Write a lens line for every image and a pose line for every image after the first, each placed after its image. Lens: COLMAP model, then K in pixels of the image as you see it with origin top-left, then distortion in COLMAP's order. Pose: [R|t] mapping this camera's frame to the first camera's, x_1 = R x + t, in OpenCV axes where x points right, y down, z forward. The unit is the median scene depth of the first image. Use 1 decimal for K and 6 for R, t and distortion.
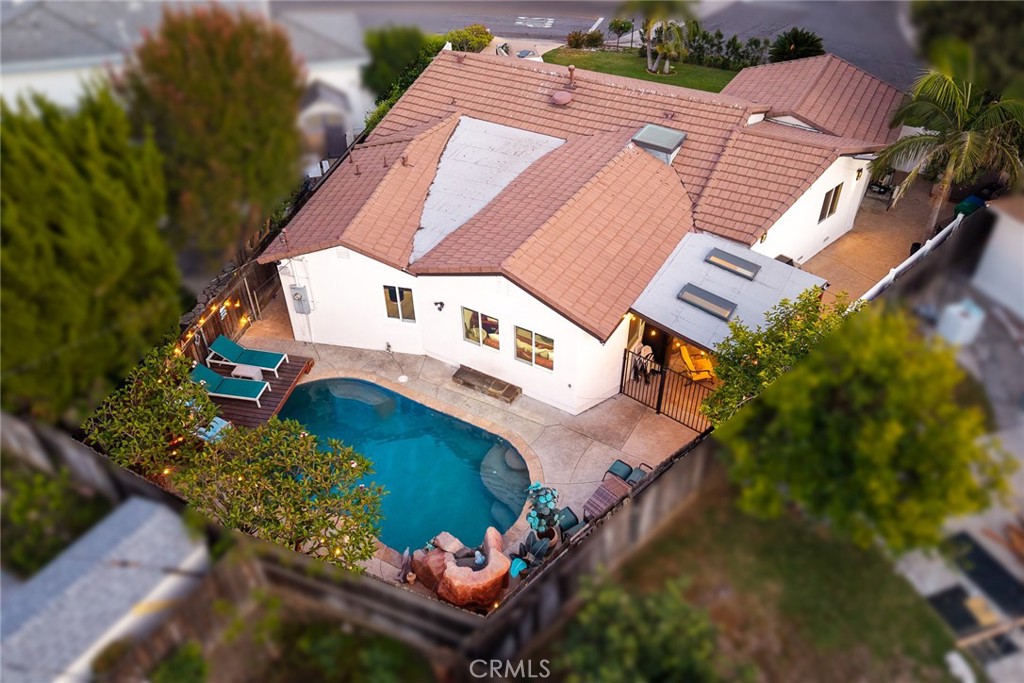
lens RADIAL K [[740.3, 0, 522.0], [0, 740.3, 349.5], [0, 0, 1]] dist [0.040304, -0.022978]
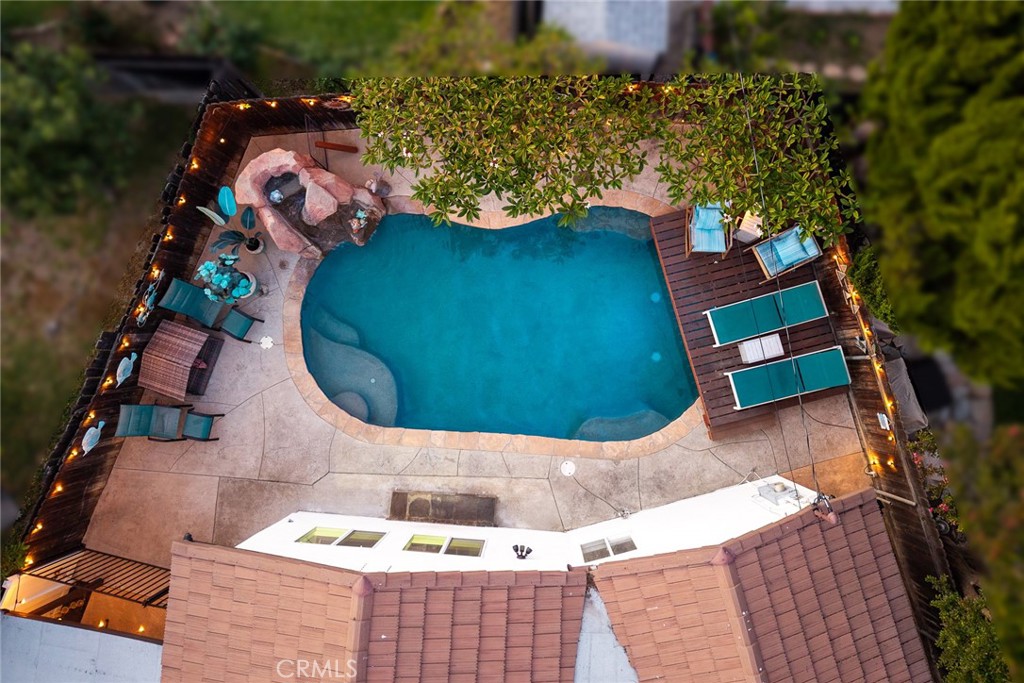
lens RADIAL K [[740.3, 0, 540.5], [0, 740.3, 308.7], [0, 0, 1]] dist [0.040304, -0.022978]
pose [[-0.898896, 0.437129, -0.030064, -0.181735], [-0.271990, -0.502883, 0.820445, -0.423113], [0.343522, 0.745672, 0.570935, 0.511804]]
